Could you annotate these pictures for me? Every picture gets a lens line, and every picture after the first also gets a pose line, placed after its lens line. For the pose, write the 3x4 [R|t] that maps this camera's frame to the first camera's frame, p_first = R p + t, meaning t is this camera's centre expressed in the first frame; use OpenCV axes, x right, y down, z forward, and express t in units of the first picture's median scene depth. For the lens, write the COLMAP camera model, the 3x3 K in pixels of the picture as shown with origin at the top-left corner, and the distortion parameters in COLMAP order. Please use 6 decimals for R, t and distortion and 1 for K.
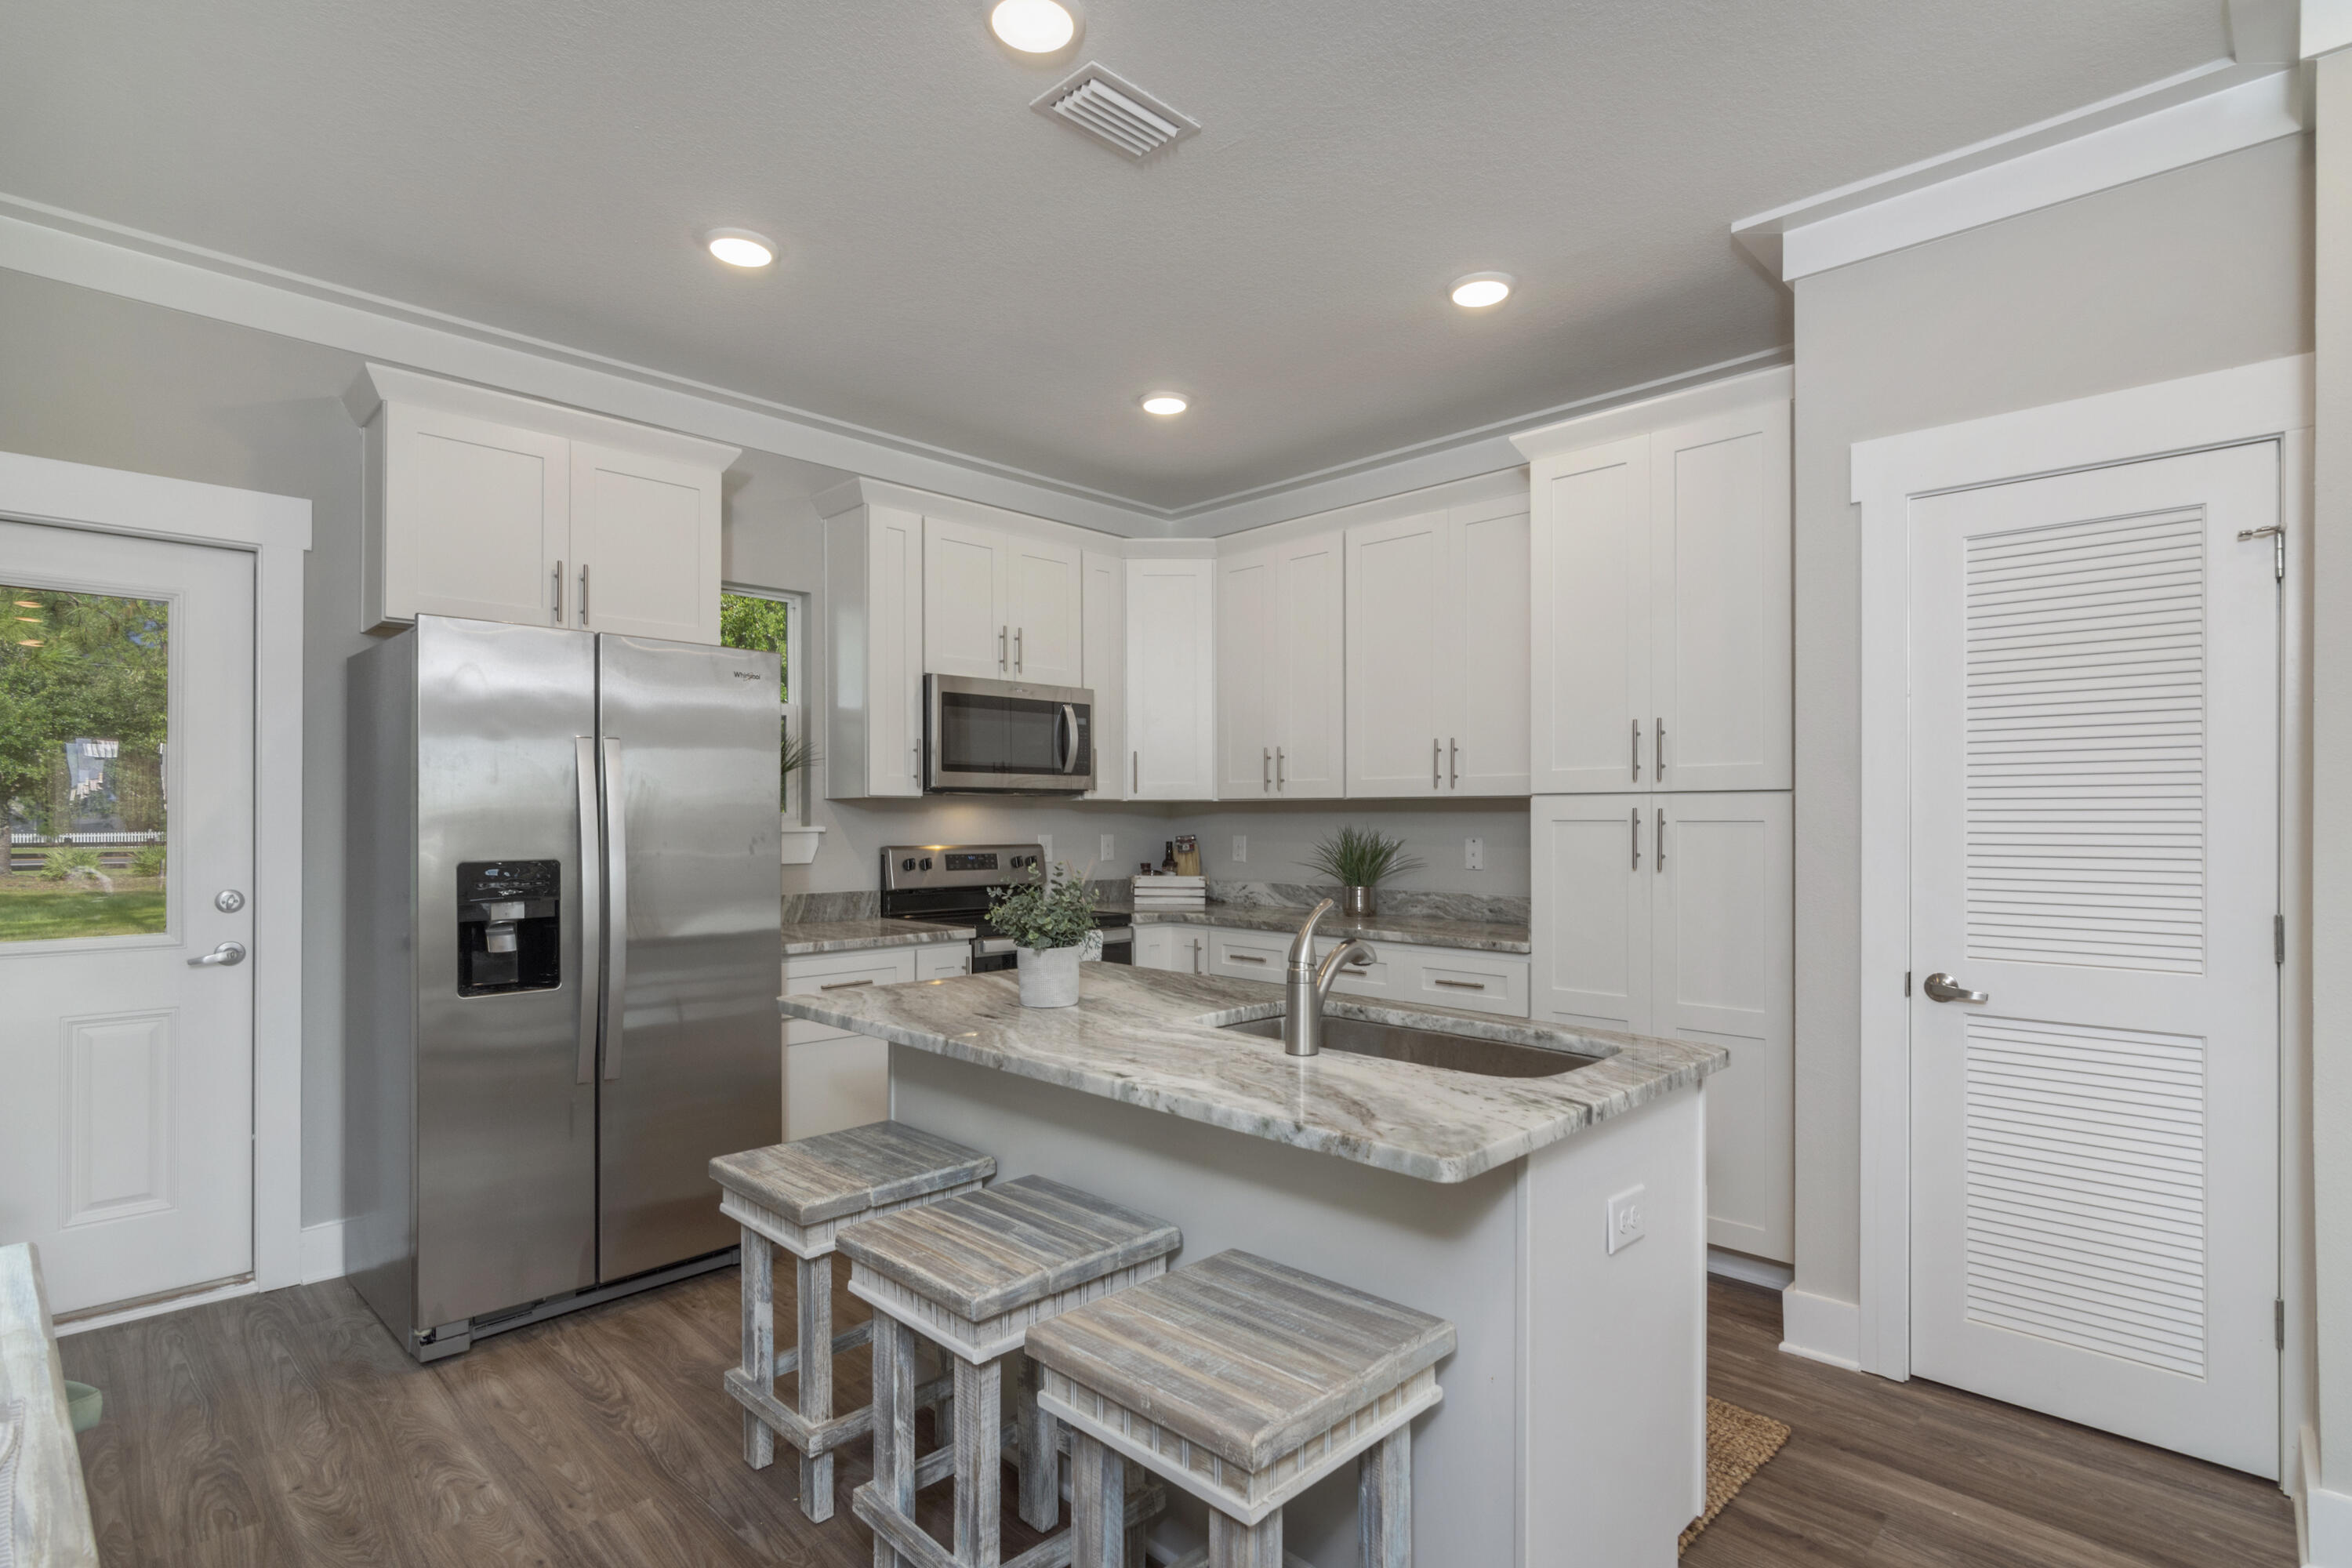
lens RADIAL K [[1163.6, 0, 1140.2], [0, 1163.6, 808.1], [0, 0, 1]] dist [-0.000255, 0.000474]
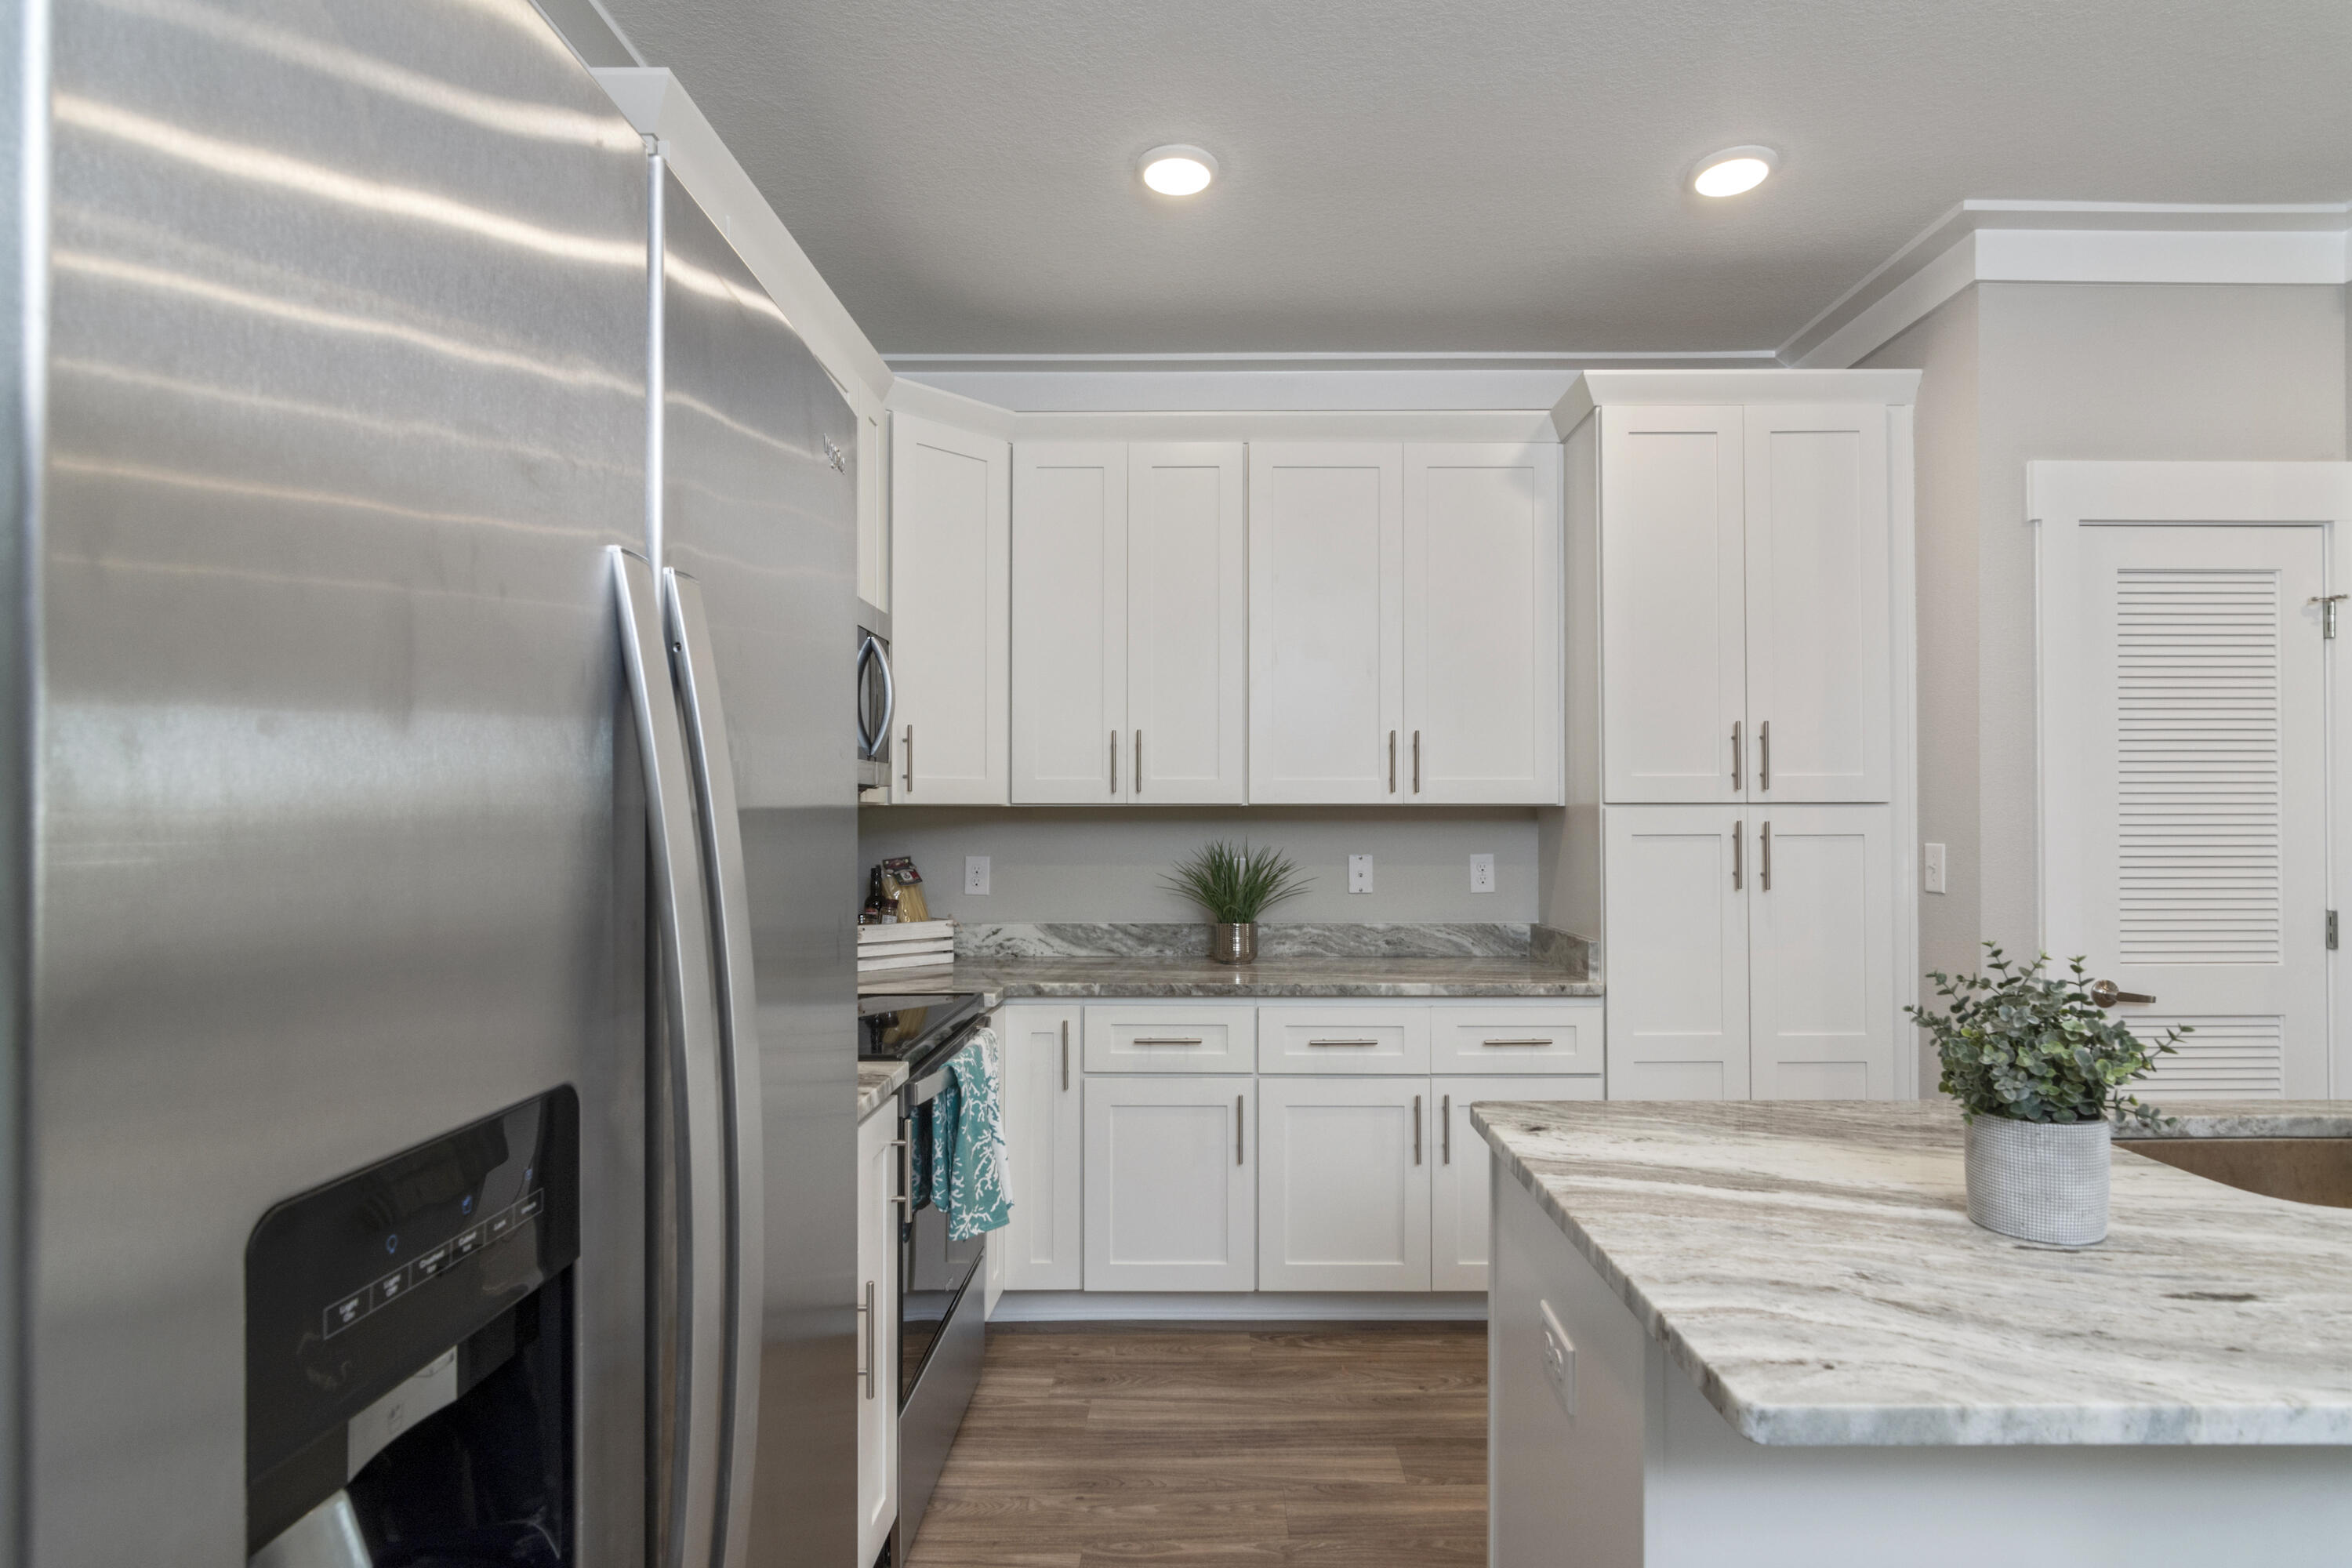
lens RADIAL K [[1147.2, 0, 1178.1], [0, 1147.2, 813.3], [0, 0, 1]] dist [-0.001005, 0.000575]
pose [[0.686684, 0.005245, 0.726937, -0.409783], [-0.005116, 0.999984, -0.002383, -0.001167], [-0.726938, -0.002082, 0.686700, 0.570829]]
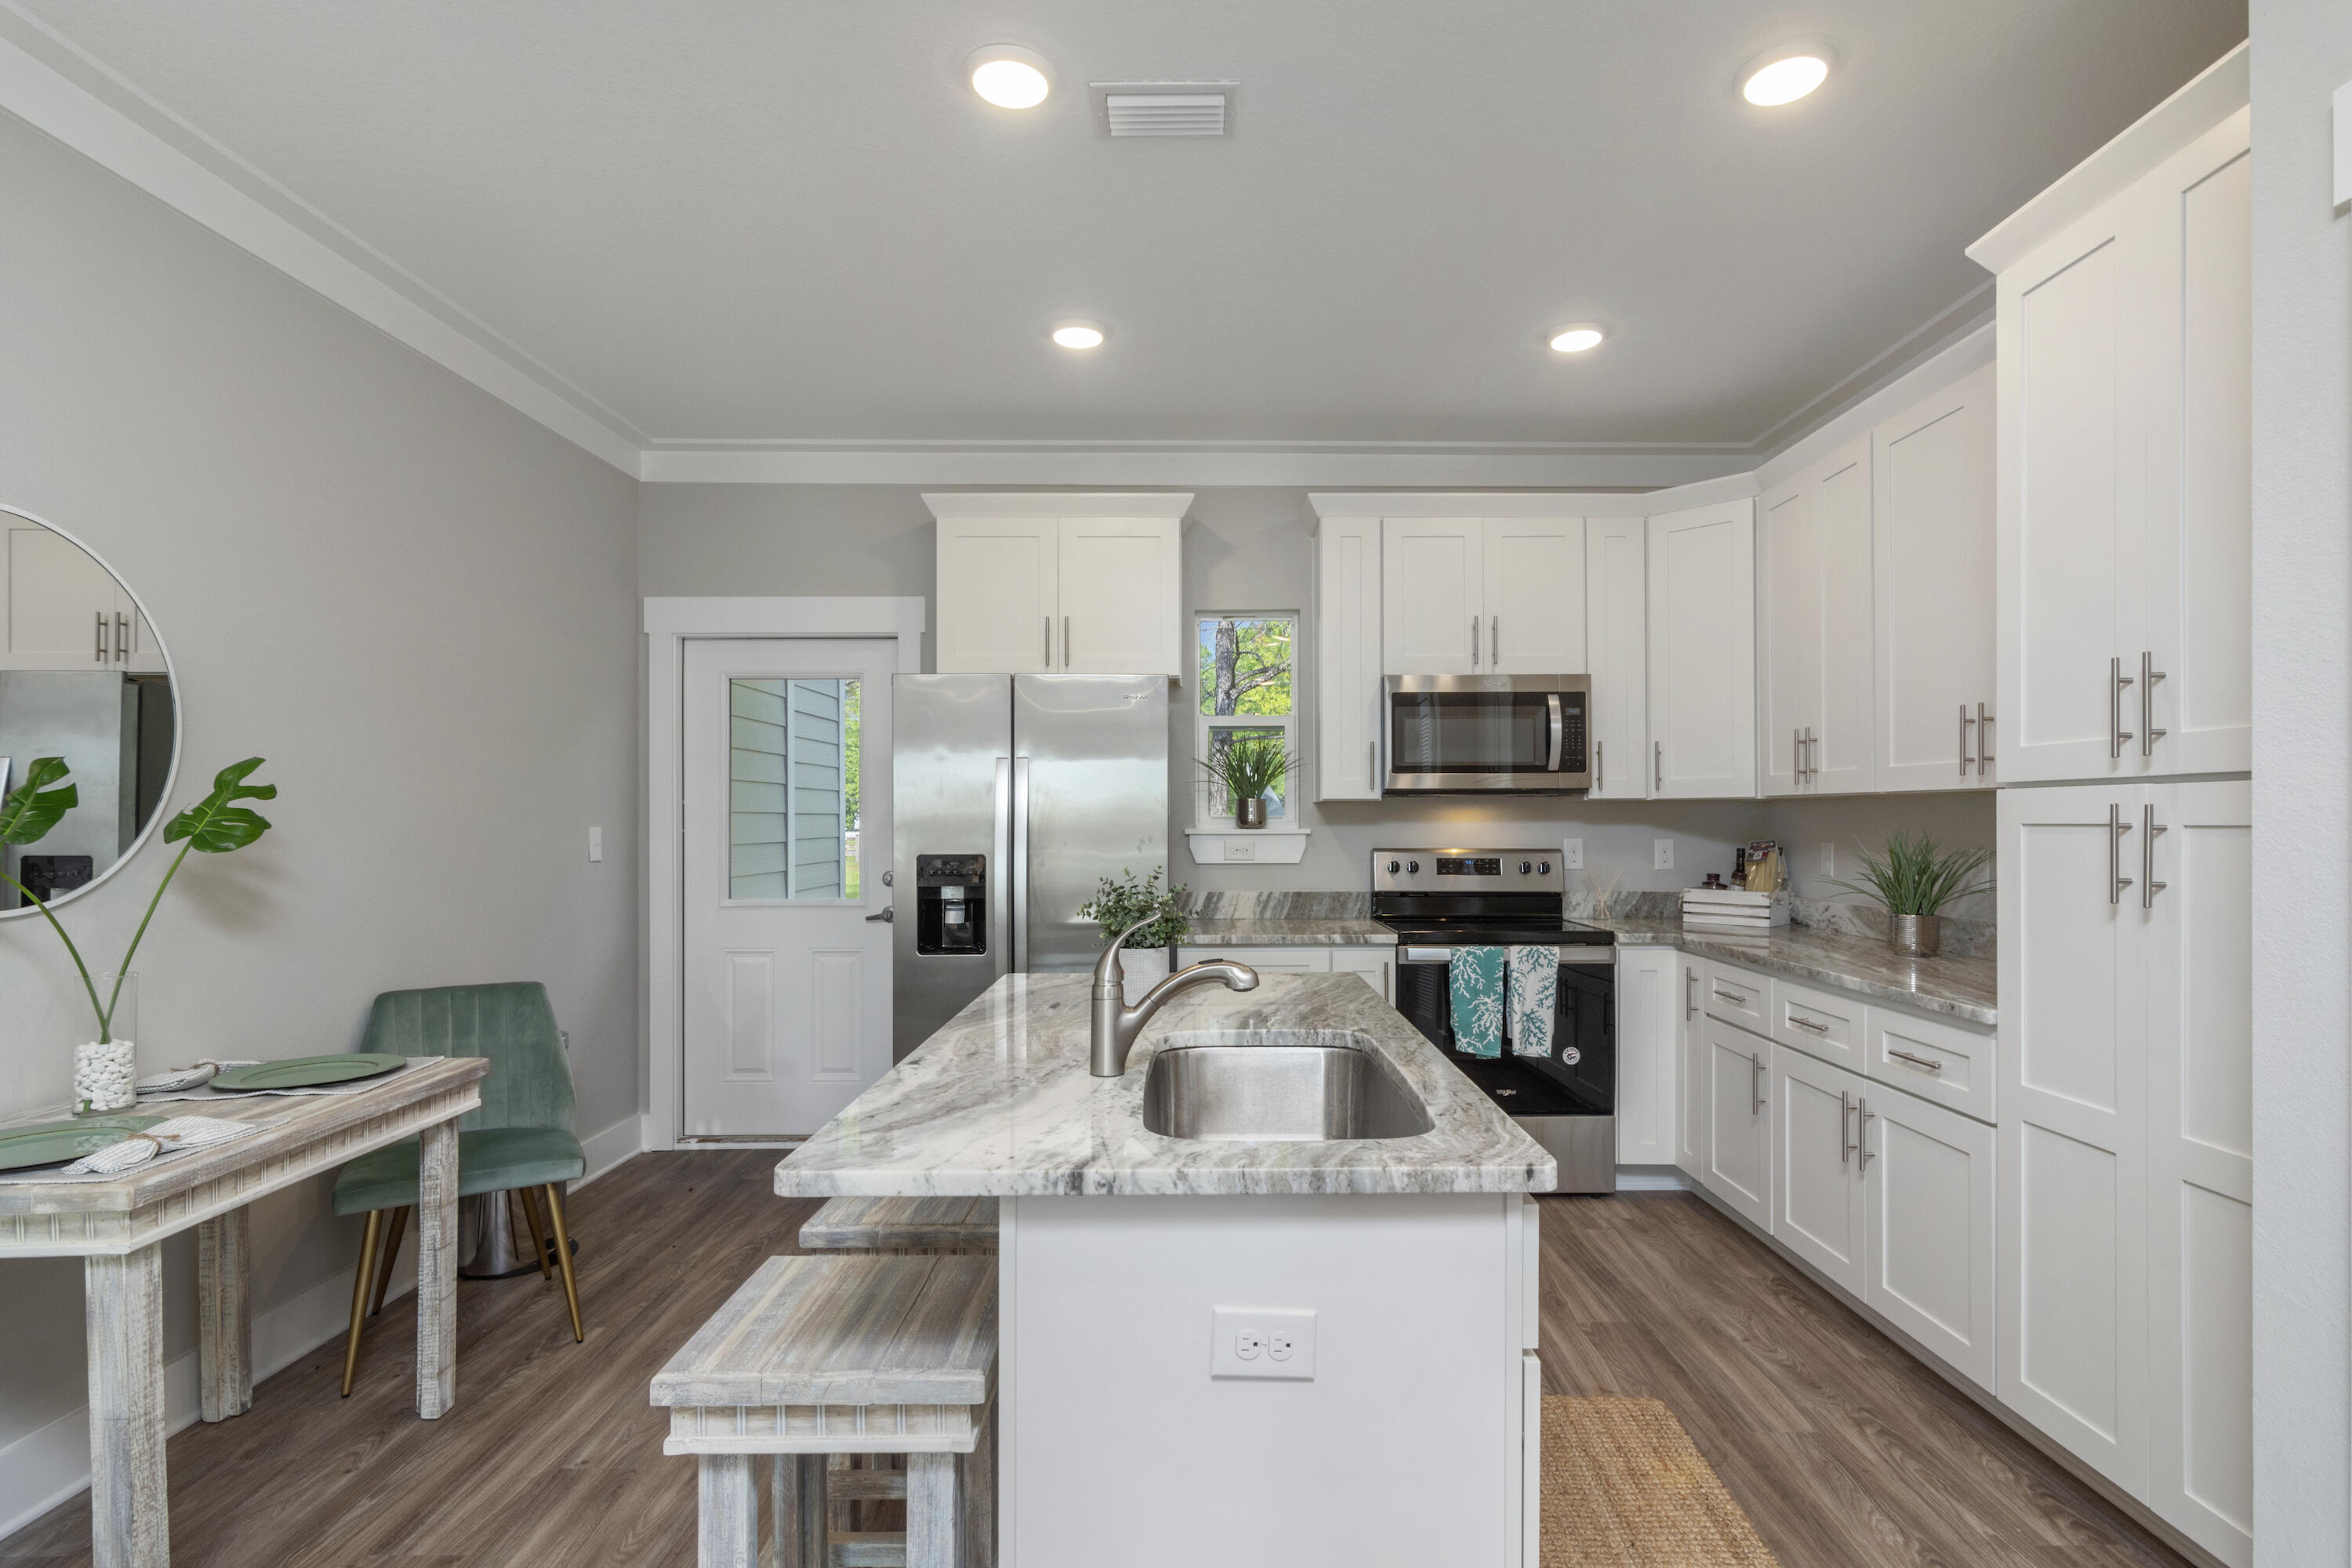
lens RADIAL K [[1147.2, 0, 1178.1], [0, 1147.2, 813.3], [0, 0, 1]] dist [-0.001005, 0.000575]
pose [[0.708892, -0.006314, -0.705289, 0.403310], [0.008656, 0.999963, -0.000252, 0.000802], [0.705264, -0.005926, 0.708920, 0.187101]]
